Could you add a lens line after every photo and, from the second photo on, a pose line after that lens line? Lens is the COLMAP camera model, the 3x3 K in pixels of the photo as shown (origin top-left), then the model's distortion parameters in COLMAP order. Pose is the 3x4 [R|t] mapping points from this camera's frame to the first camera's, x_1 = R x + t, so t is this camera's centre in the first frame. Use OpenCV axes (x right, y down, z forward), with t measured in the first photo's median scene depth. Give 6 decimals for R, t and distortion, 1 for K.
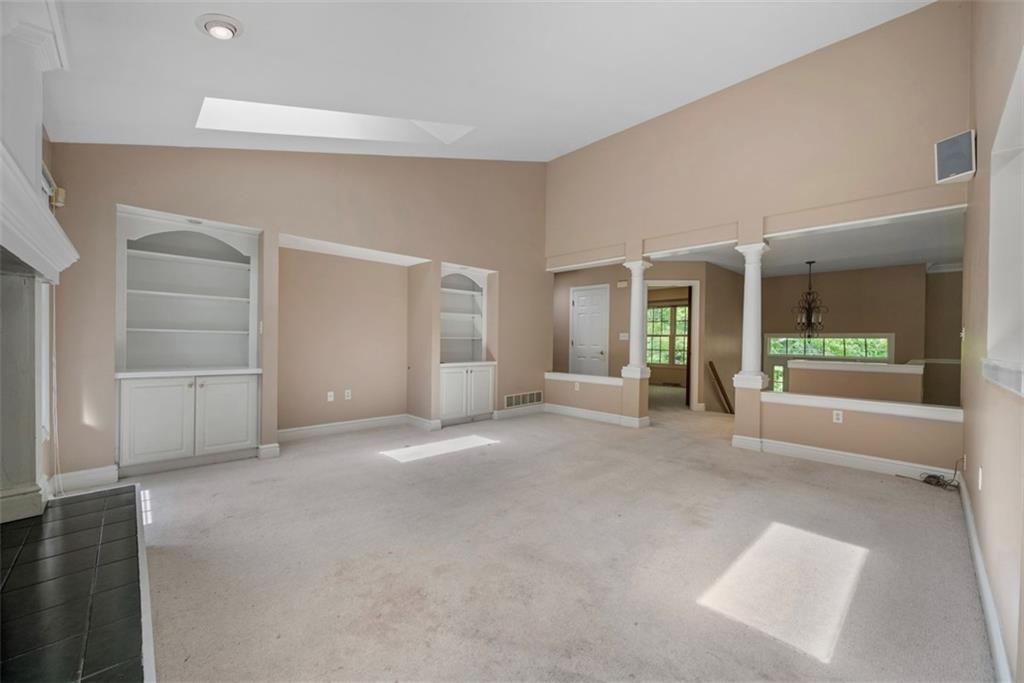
lens RADIAL K [[401.3, 0, 516.3], [0, 401.3, 344.8], [0, 0, 1]] dist [0.001645, -0.000007]
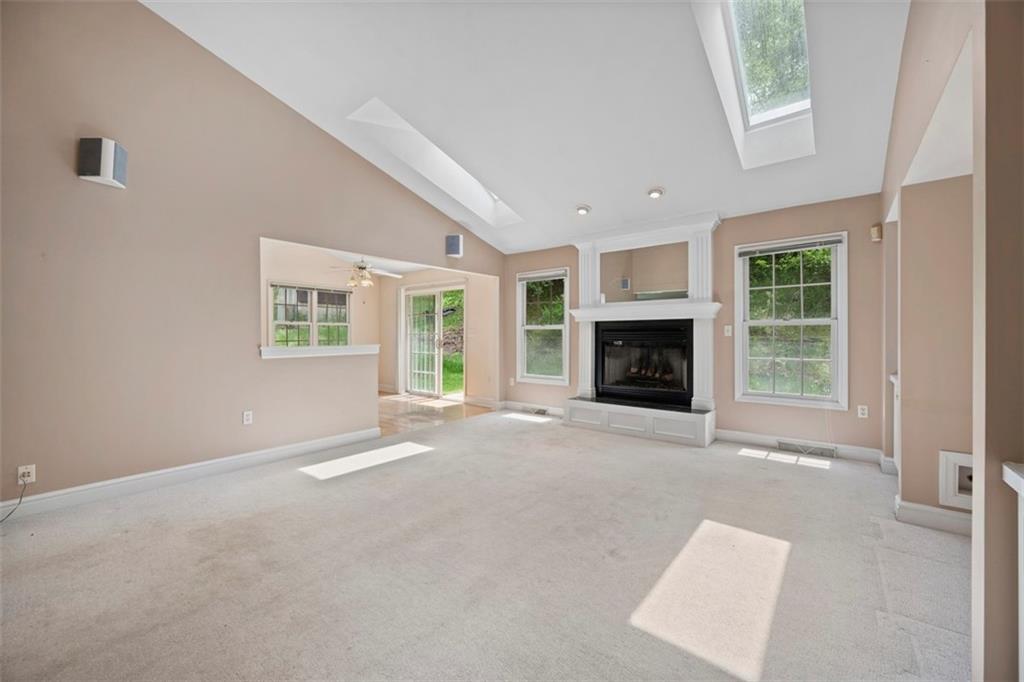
lens RADIAL K [[401.3, 0, 515.0], [0, 401.3, 340.8], [0, 0, 1]] dist [0.001645, -0.000007]
pose [[-0.992525, -0.010688, -0.121576, 0.091727], [-0.013545, 0.999651, 0.022695, -0.020058], [0.121291, 0.024172, -0.992323, 1.152152]]
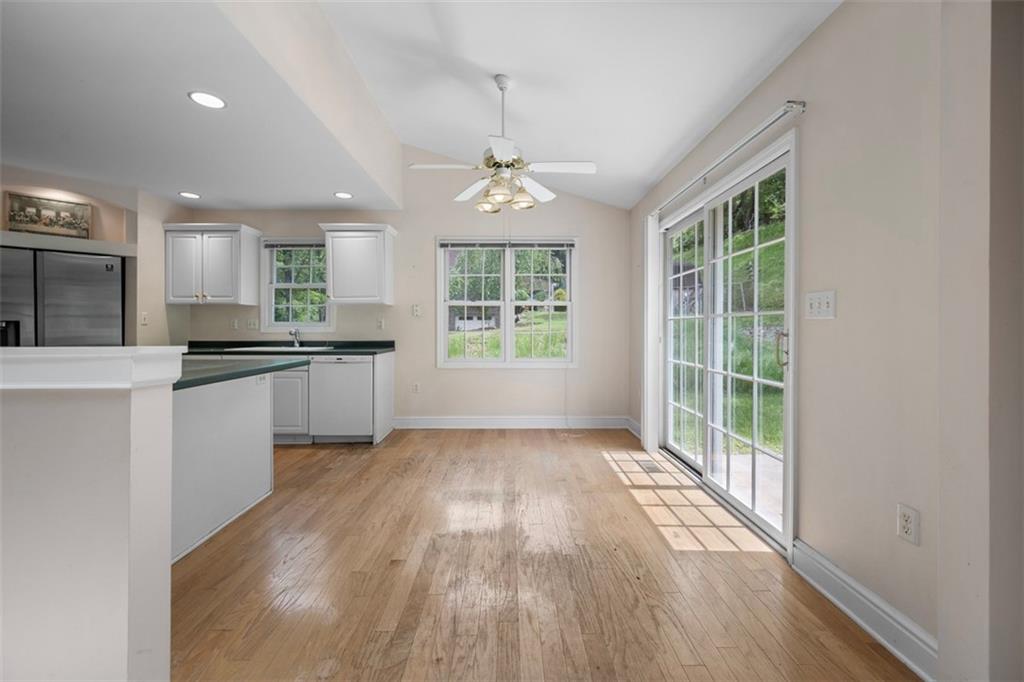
lens RADIAL K [[401.3, 0, 508.1], [0, 401.3, 330.5], [0, 0, 1]] dist [0.001645, -0.000007]
pose [[-0.716729, -0.014971, 0.697191, 0.021638], [0.000631, 0.999755, 0.022117, 0.000971], [-0.697351, 0.016292, -0.716544, 0.238287]]
